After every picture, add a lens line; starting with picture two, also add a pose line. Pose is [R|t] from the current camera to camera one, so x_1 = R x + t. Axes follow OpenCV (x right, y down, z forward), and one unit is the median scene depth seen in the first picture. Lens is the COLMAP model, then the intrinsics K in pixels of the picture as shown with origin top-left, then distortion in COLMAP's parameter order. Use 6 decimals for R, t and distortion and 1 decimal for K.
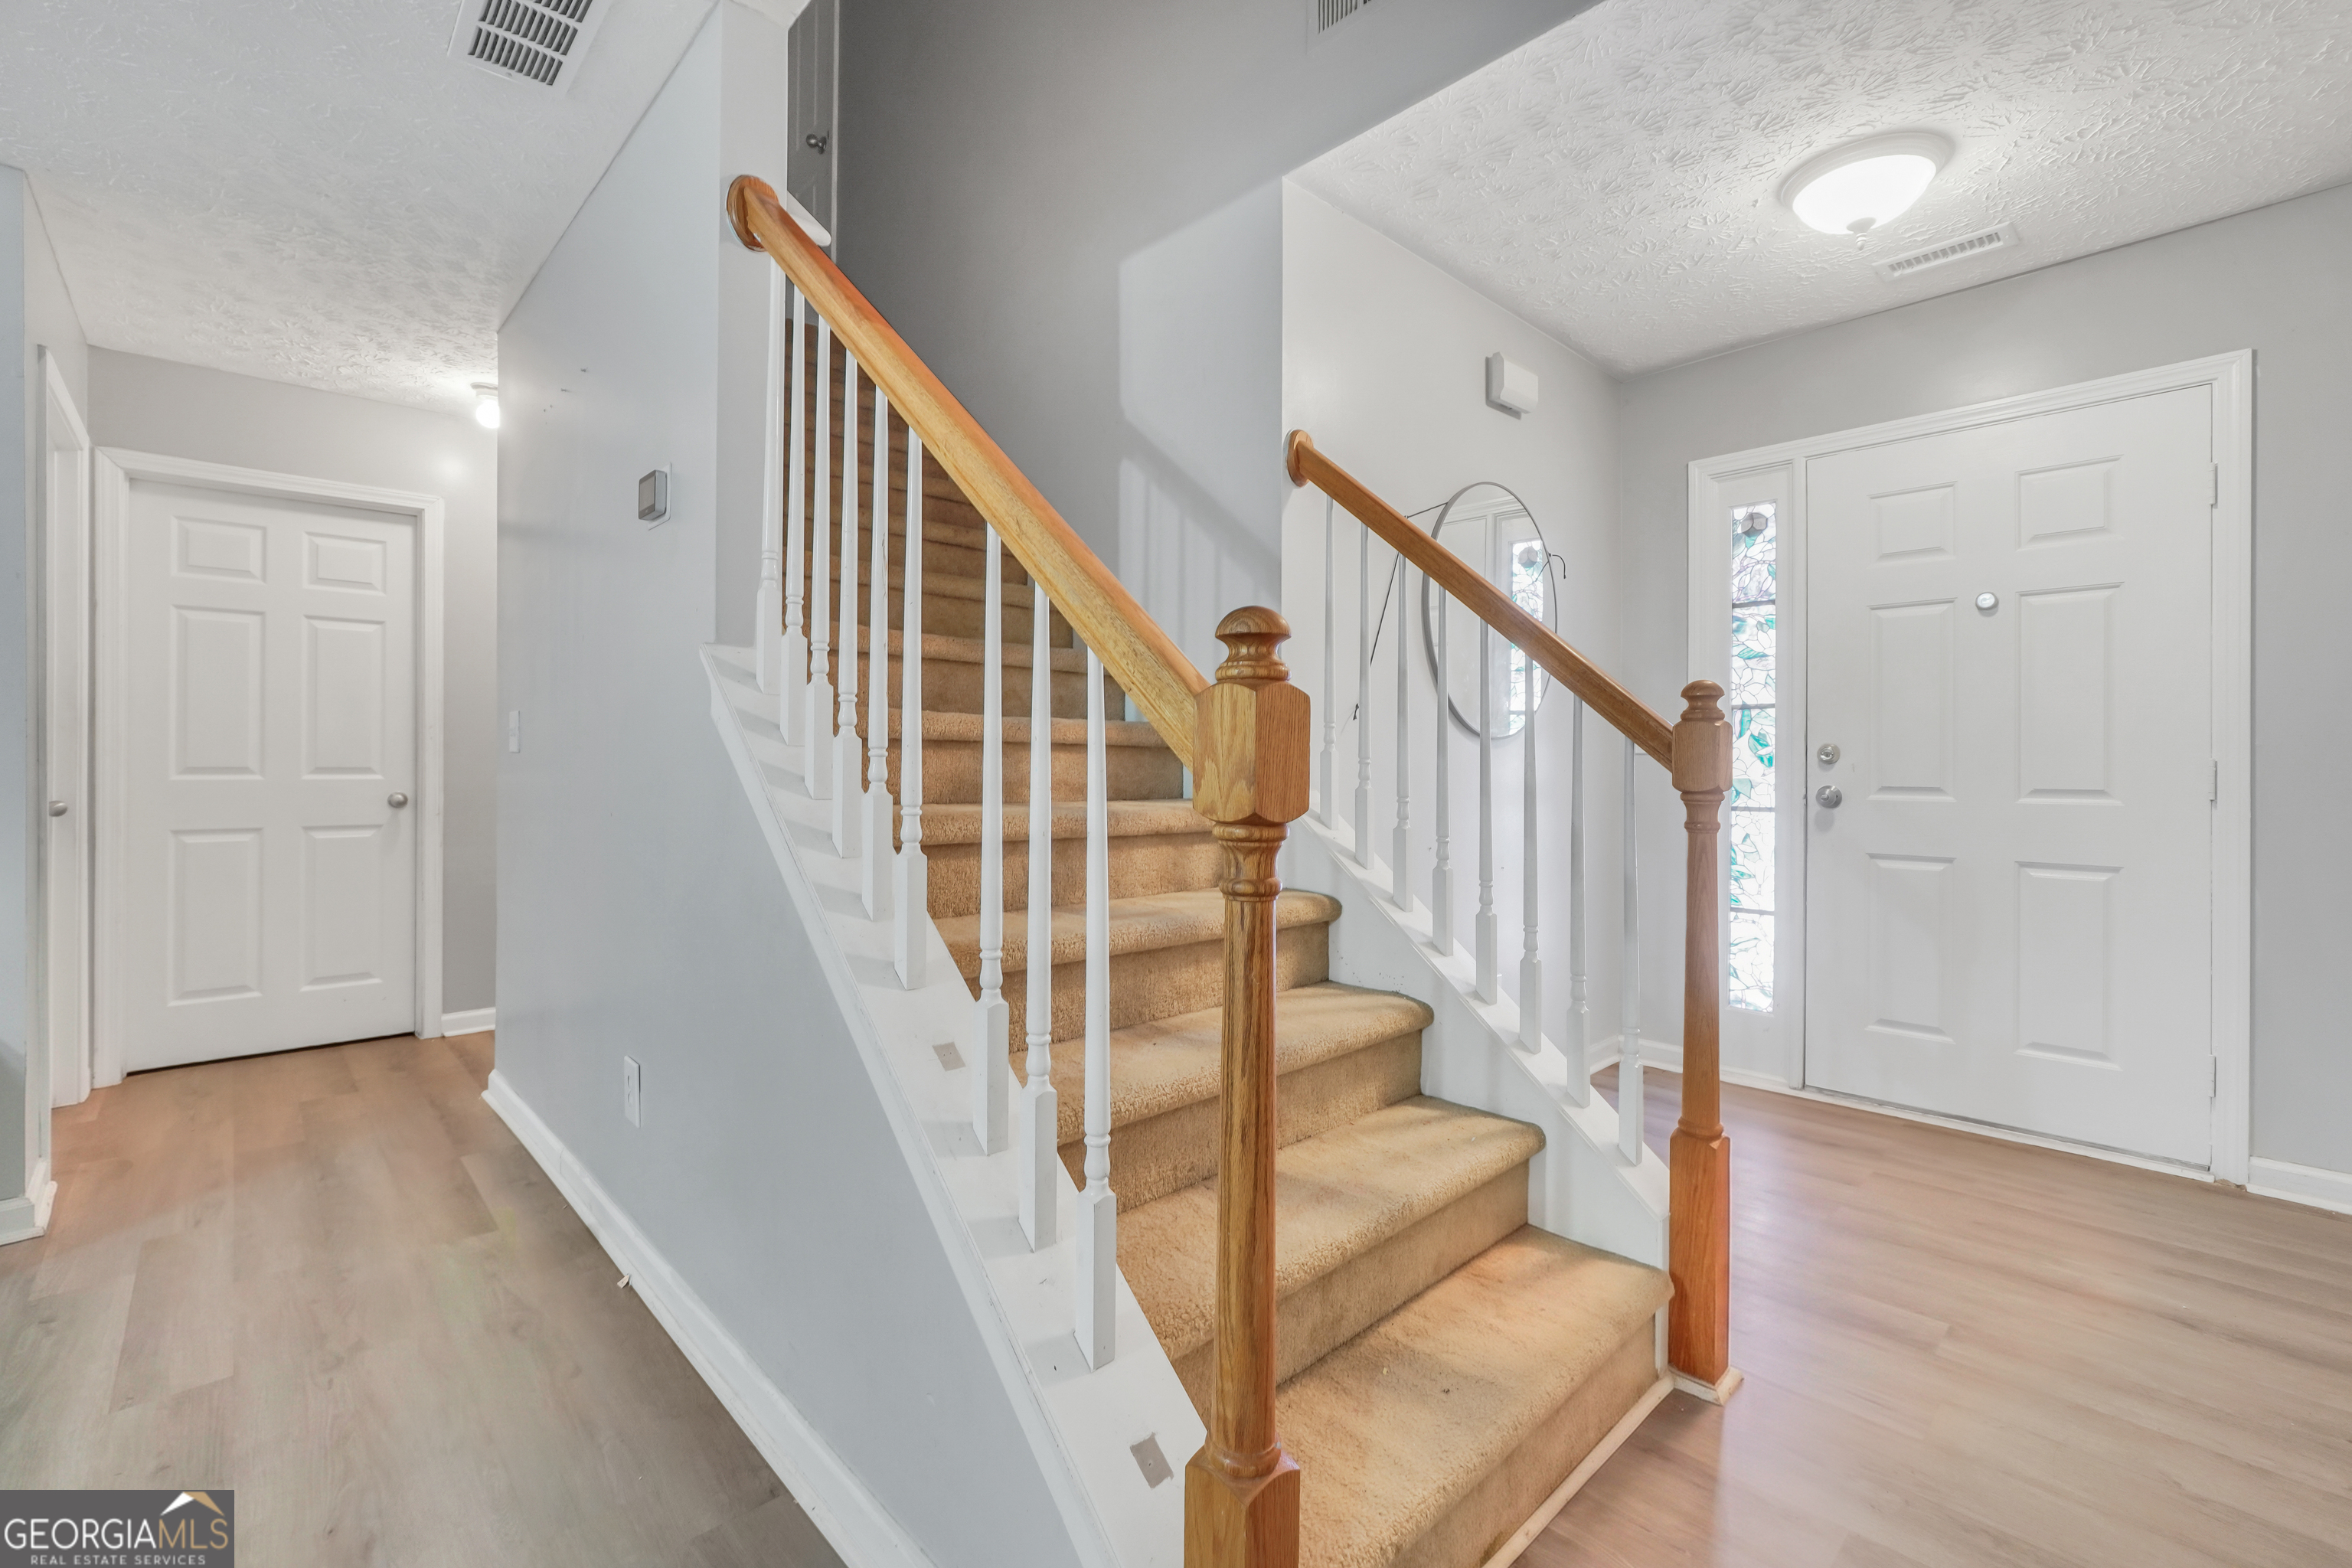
lens RADIAL K [[999.5, 0, 1166.7], [0, 999.5, 776.7], [0, 0, 1]] dist [-0.016240, 0.000162]
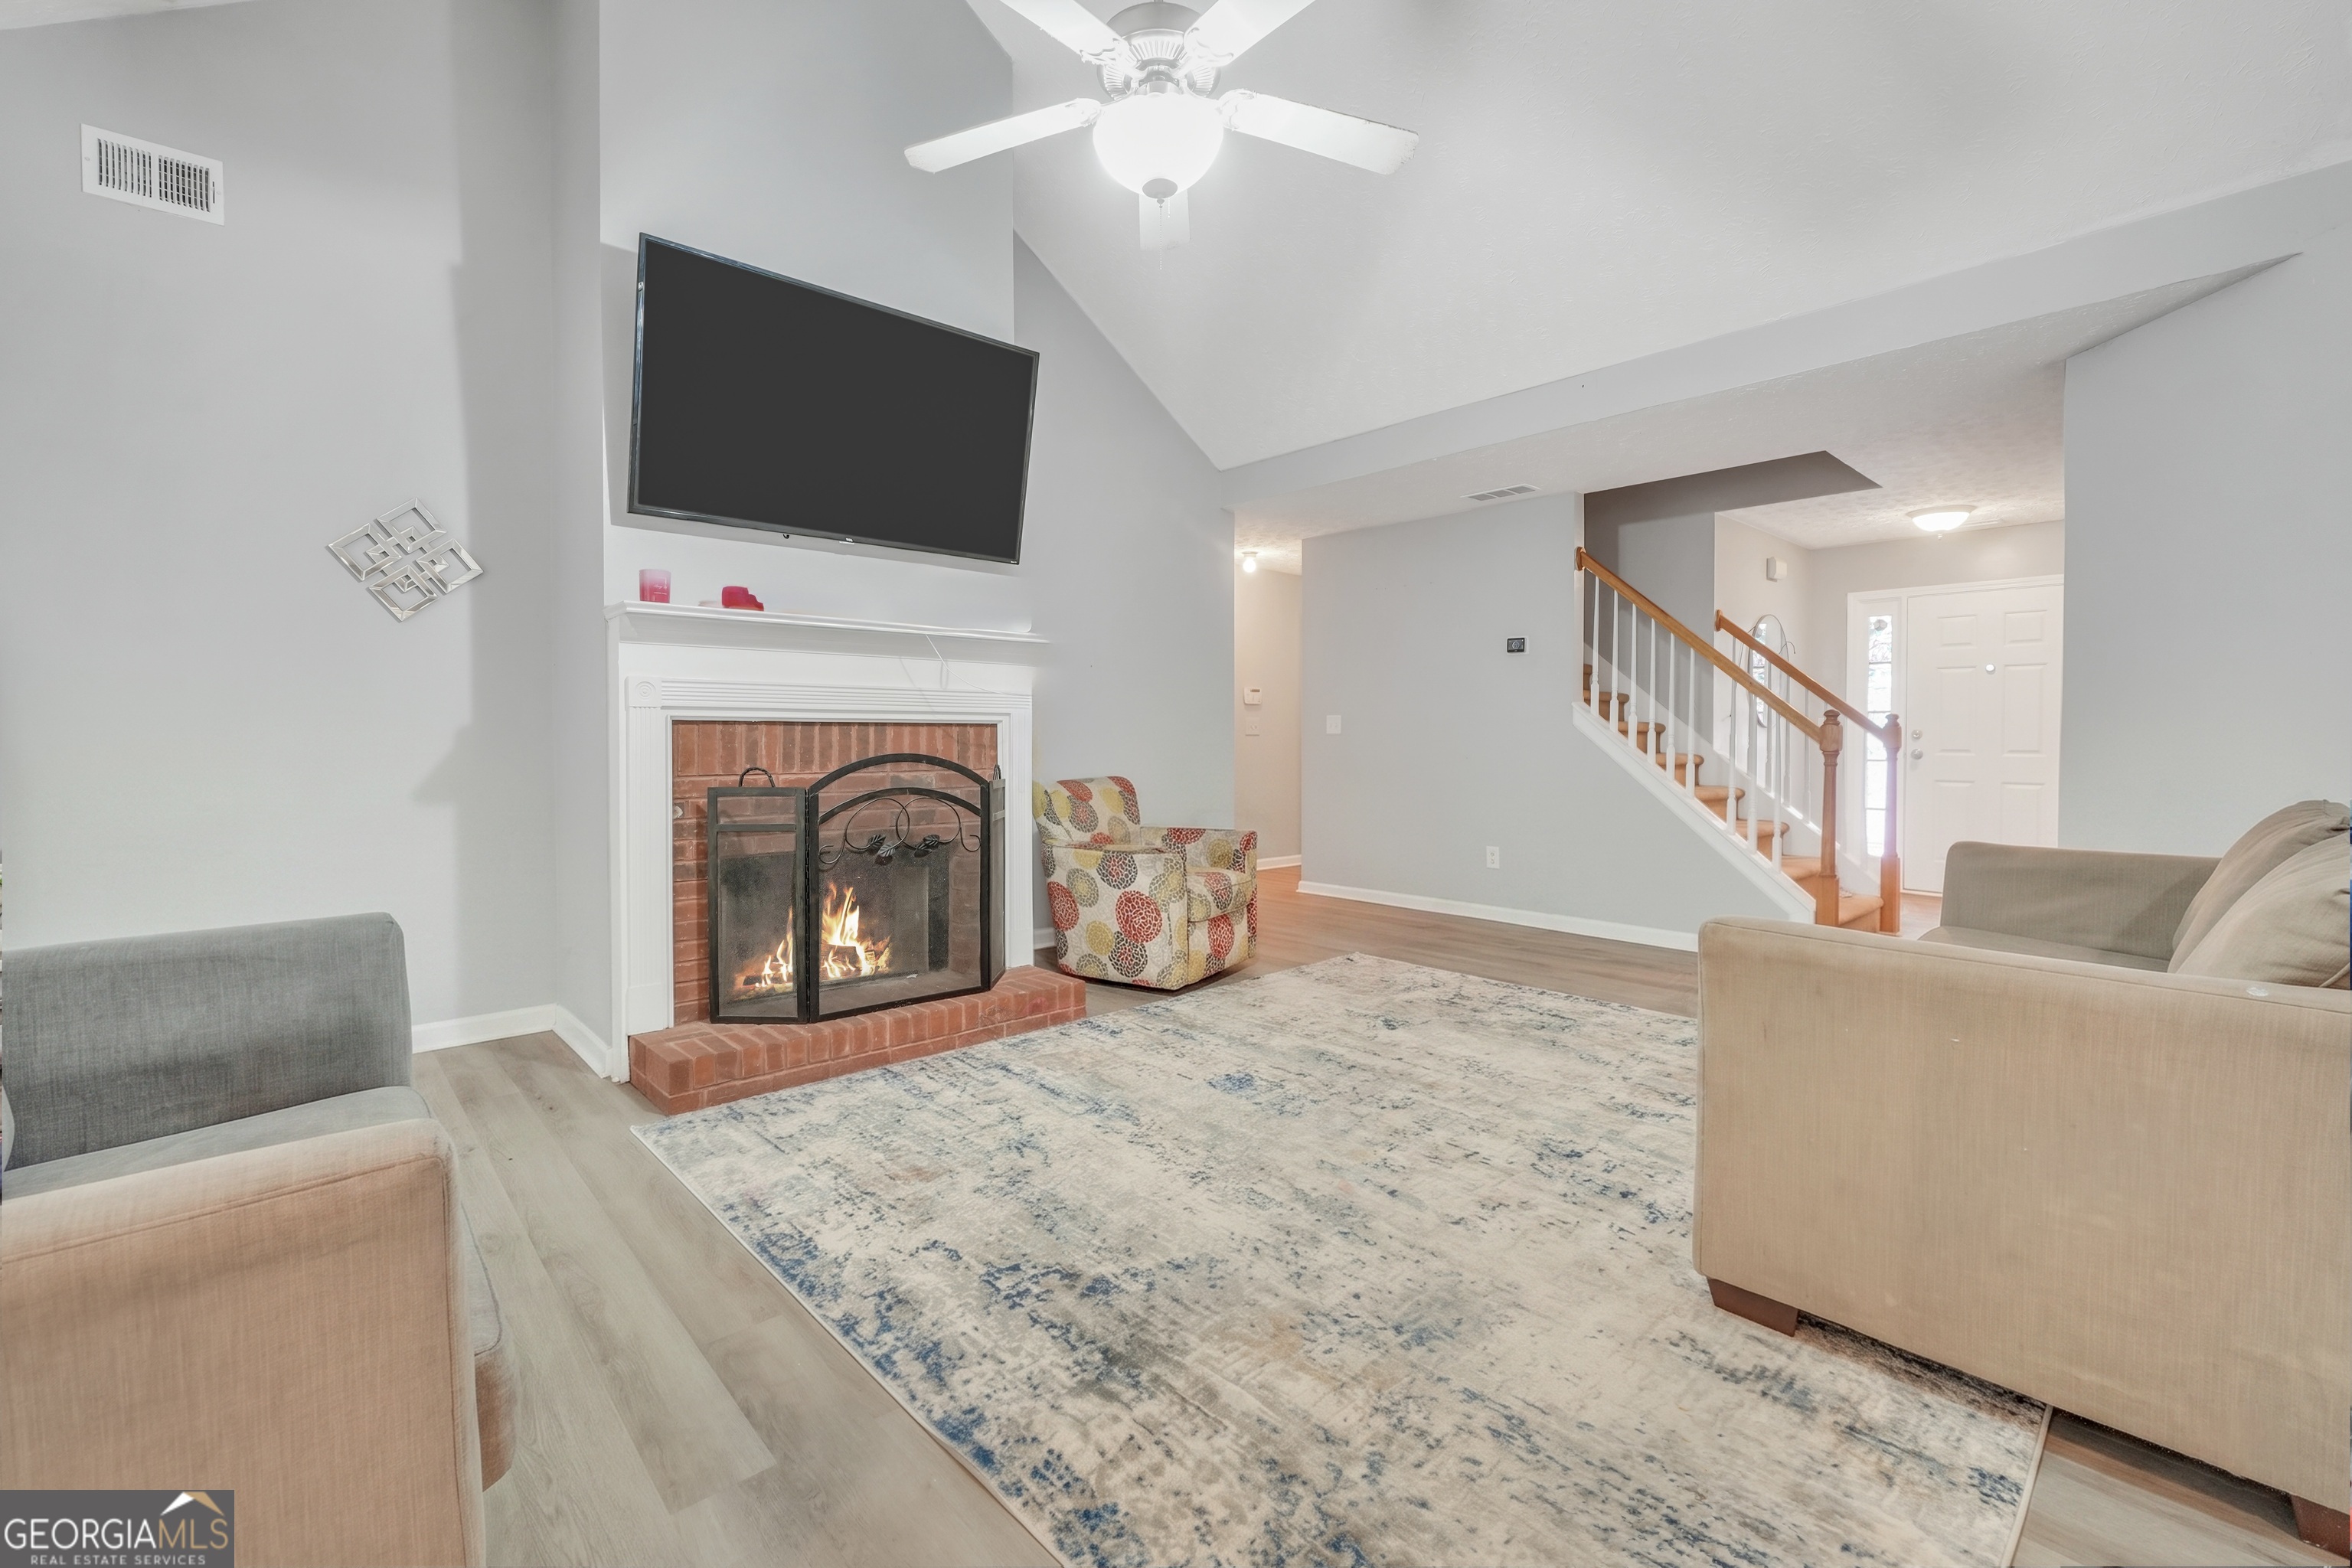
lens RADIAL K [[999.5, 0, 1166.7], [0, 999.5, 776.7], [0, 0, 1]] dist [-0.016240, 0.000162]
pose [[0.999793, -0.002442, -0.020202, -0.885201], [0.002858, 0.999784, 0.020592, 0.019317], [0.020147, -0.020646, 0.999584, -1.141962]]
